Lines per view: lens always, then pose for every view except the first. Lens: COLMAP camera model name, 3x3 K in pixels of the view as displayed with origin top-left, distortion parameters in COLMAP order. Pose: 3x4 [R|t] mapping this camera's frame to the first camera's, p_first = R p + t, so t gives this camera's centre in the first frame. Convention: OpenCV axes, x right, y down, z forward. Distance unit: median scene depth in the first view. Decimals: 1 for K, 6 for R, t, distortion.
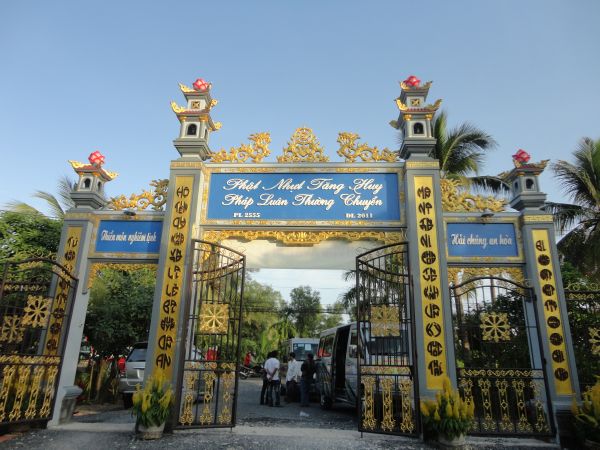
lens RADIAL K [[437.0, 0, 300.0], [0, 437.0, 225.0], [0, 0, 1]] dist [-0.010989, 0.013099]
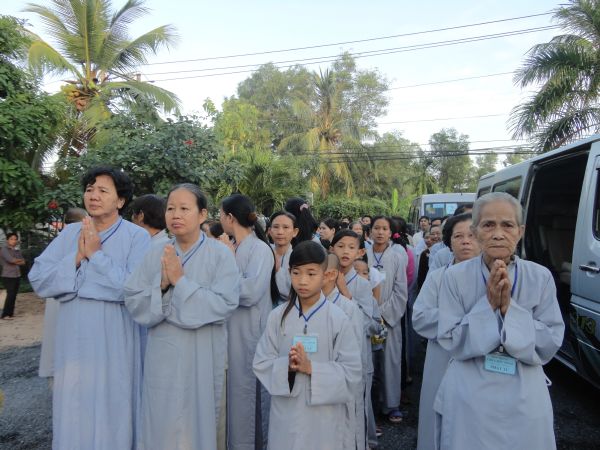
lens RADIAL K [[437.0, 0, 300.0], [0, 437.0, 225.0], [0, 0, 1]] dist [-0.010989, 0.013099]
pose [[0.947461, -0.025290, -0.318869, 0.005682], [0.123383, 0.948619, 0.291372, 0.053282], [0.295117, -0.315407, 0.901901, 0.203631]]
